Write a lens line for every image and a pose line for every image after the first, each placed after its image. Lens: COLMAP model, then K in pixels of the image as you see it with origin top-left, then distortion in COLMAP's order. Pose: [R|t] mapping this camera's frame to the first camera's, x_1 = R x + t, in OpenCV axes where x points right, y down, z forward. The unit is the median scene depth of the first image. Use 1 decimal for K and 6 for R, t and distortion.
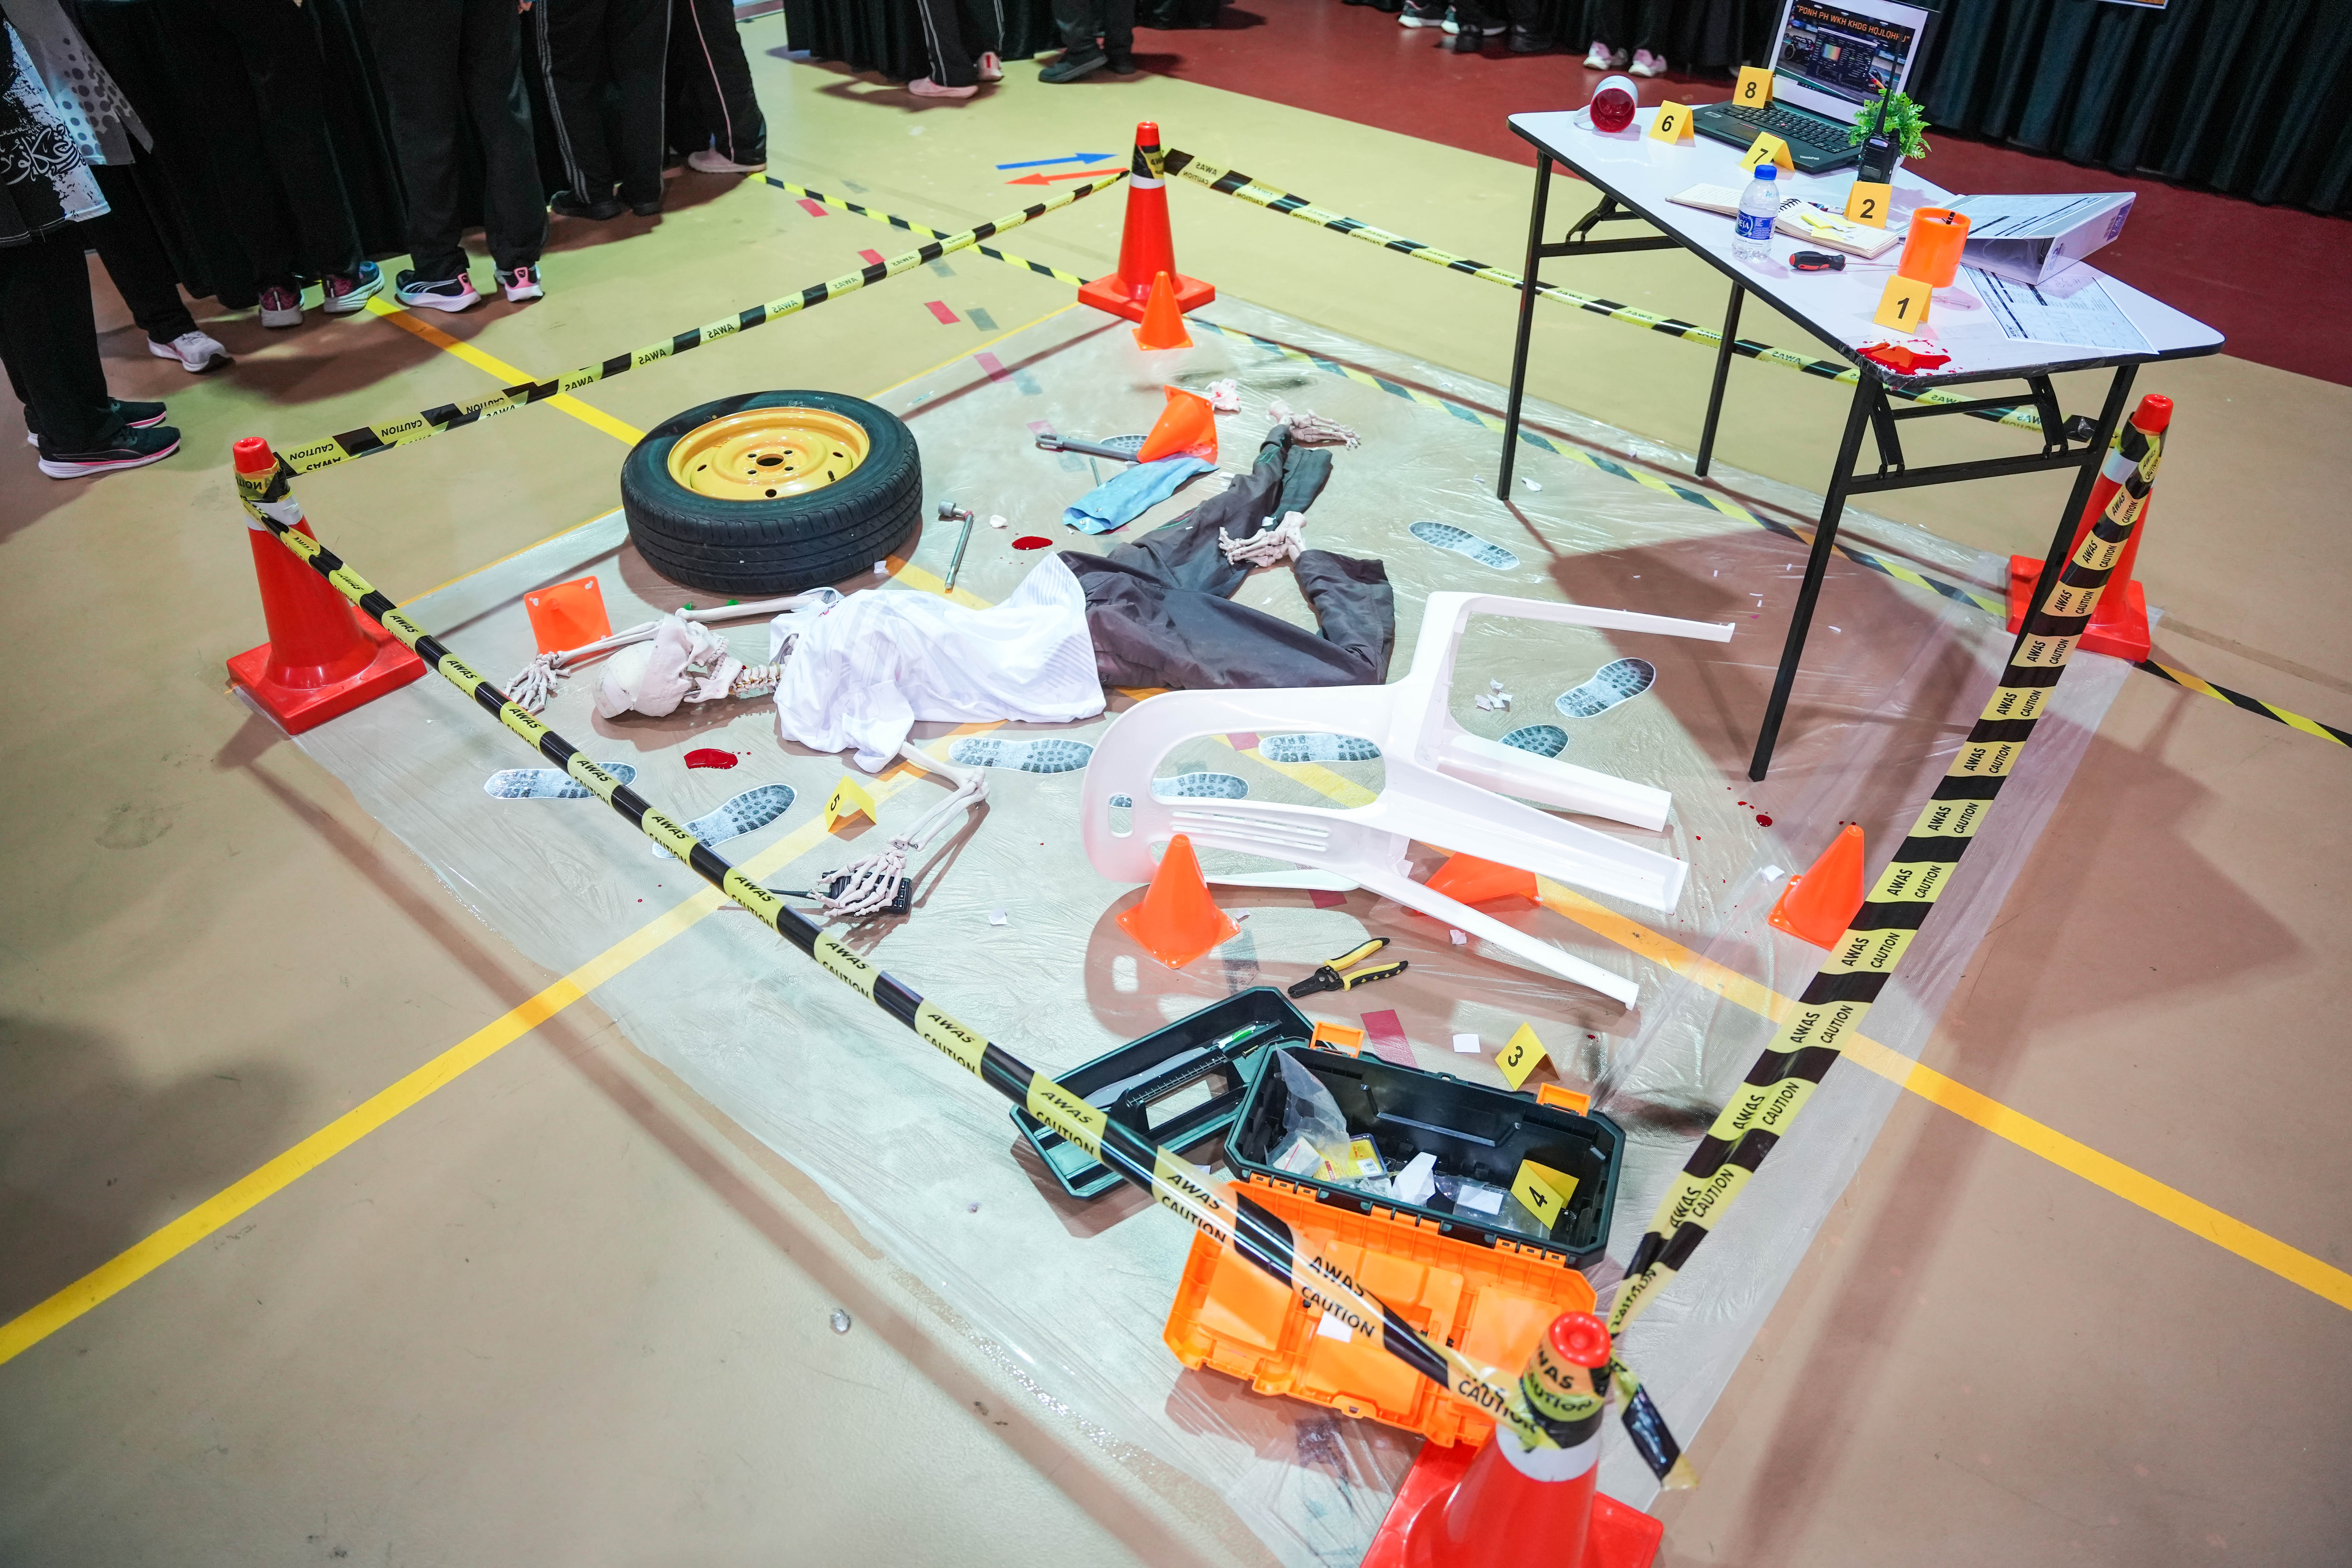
lens RADIAL K [[1617.4, 0, 1181.3], [0, 1617.4, 792.9], [0, 0, 1]] dist [-0.081405, 0.024629]
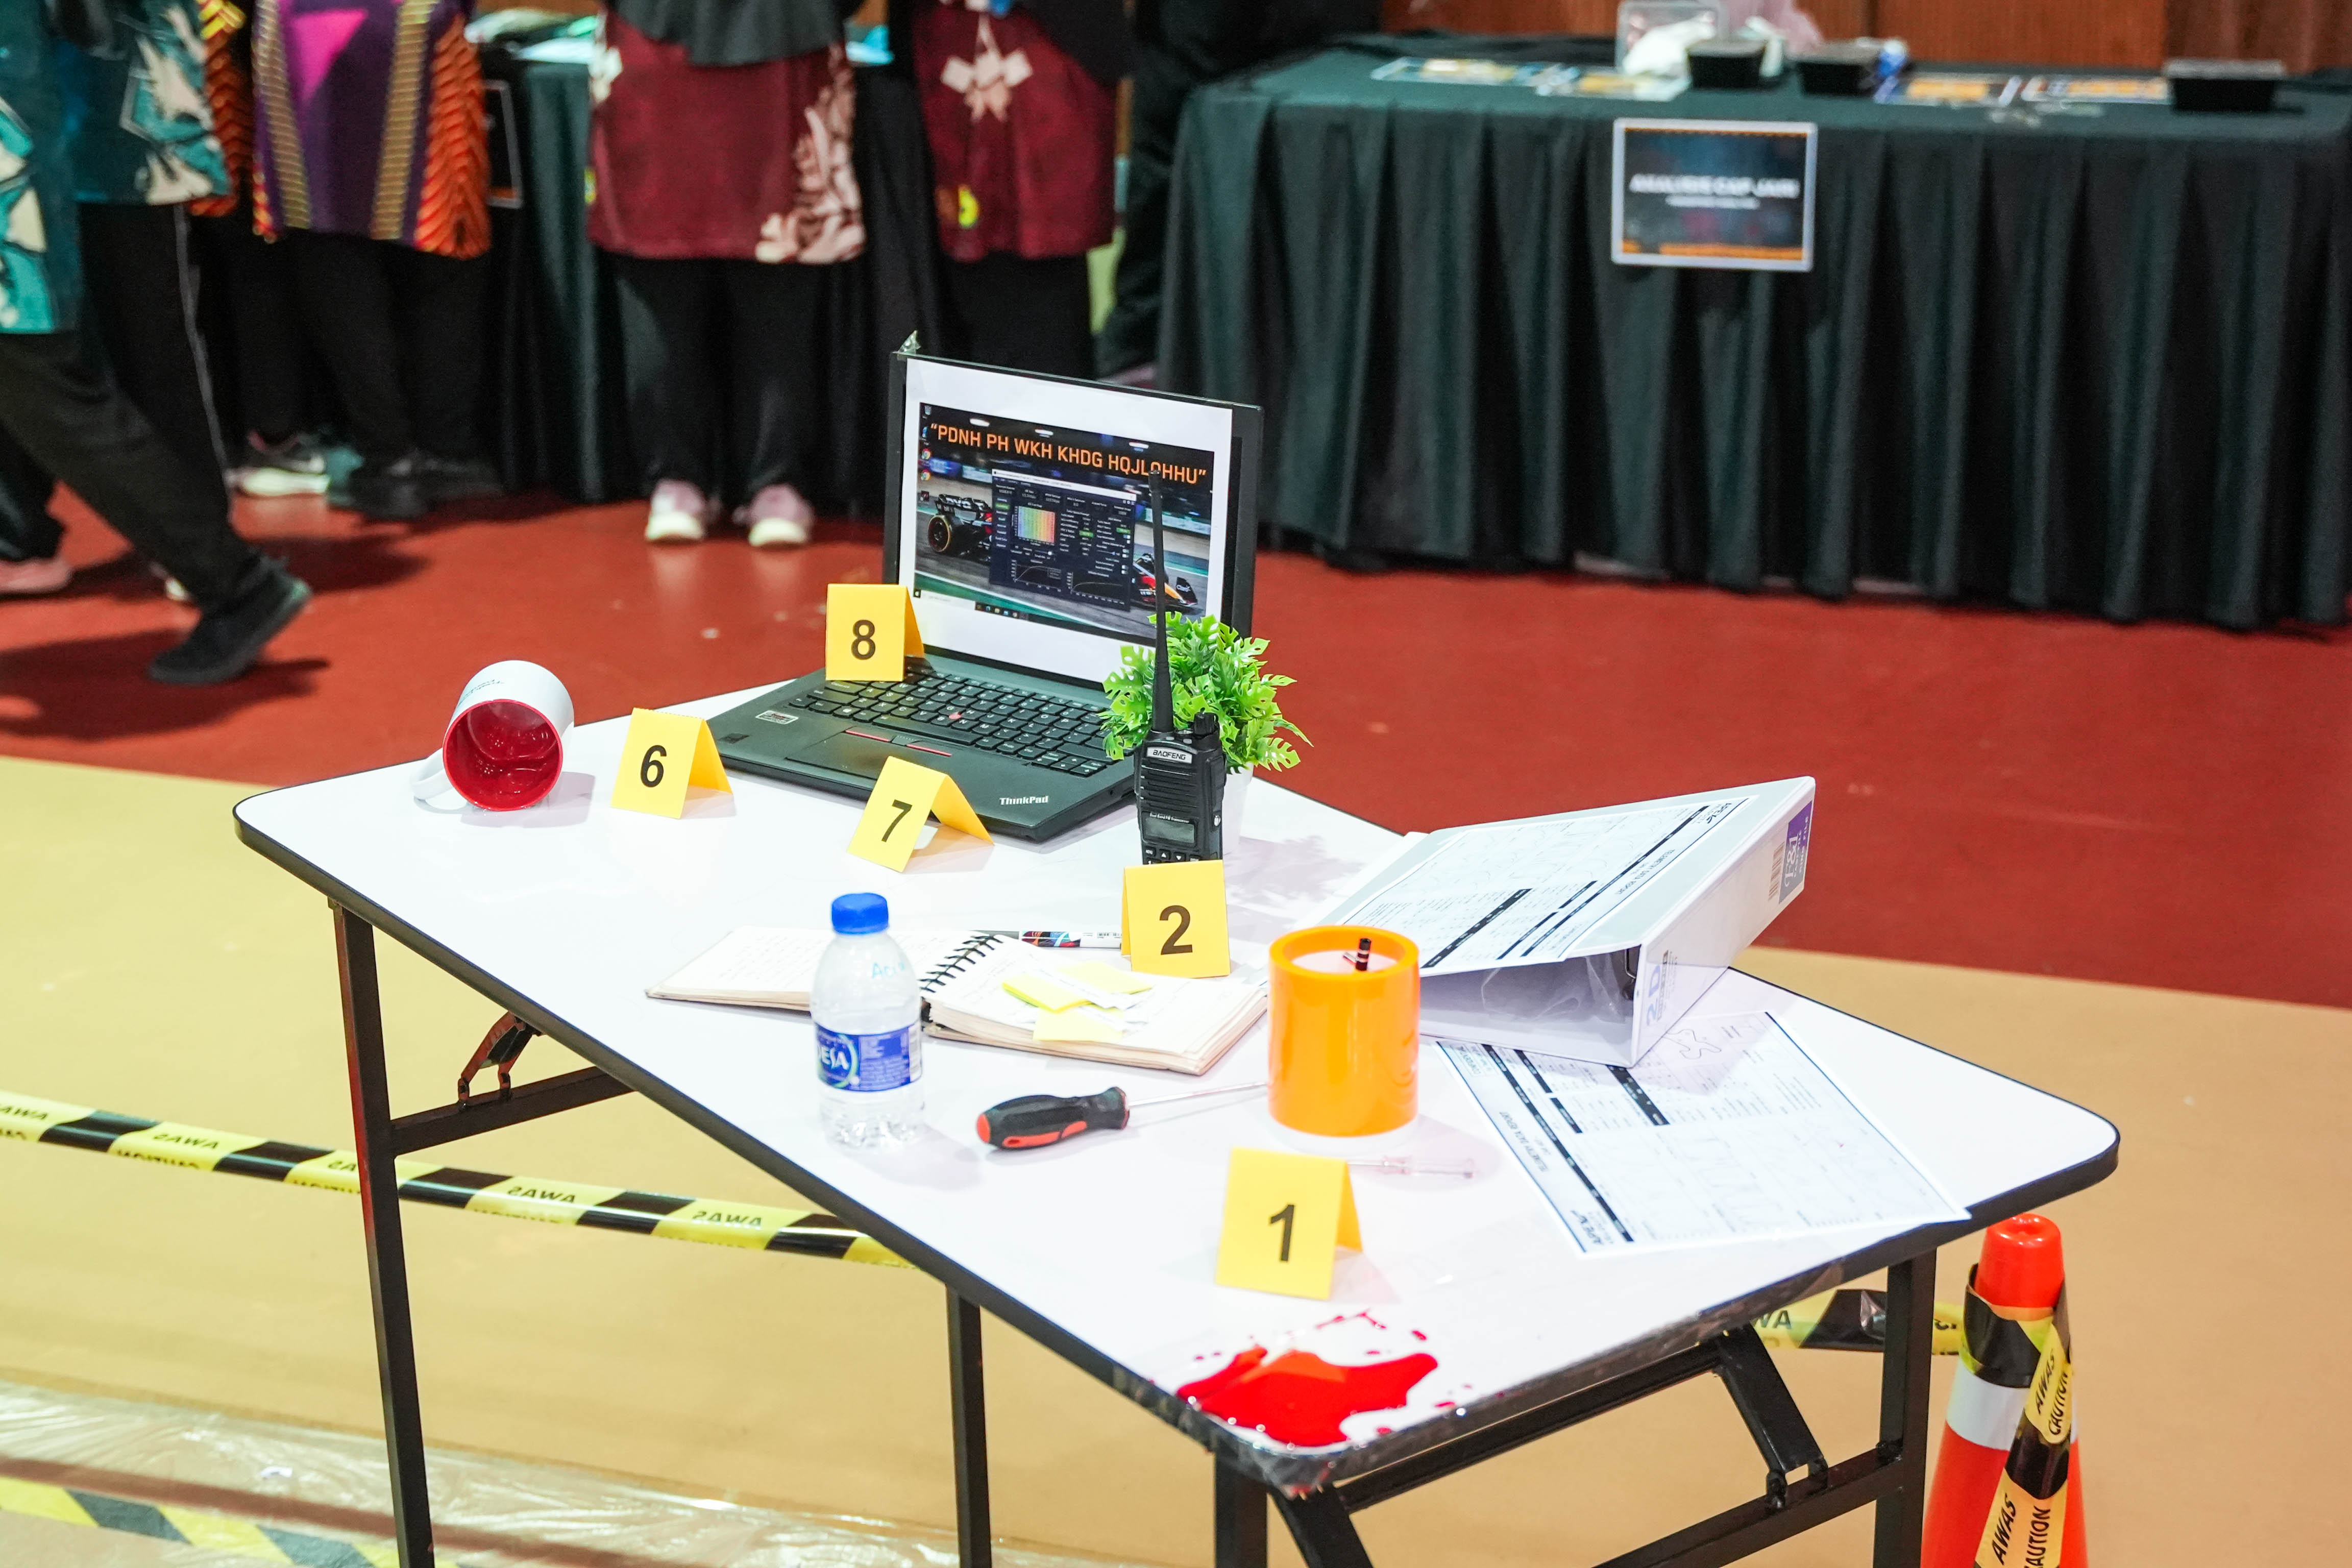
lens RADIAL K [[3791.8, 0, 1174.2], [0, 3791.8, 784.8], [0, 0, 1]] dist [-0.081579, 0.000000]
pose [[0.939084, -0.139897, 0.313928, 0.141169], [0.238949, 0.922288, -0.303789, -0.115288], [-0.247033, 0.360296, 0.899534, 0.160400]]
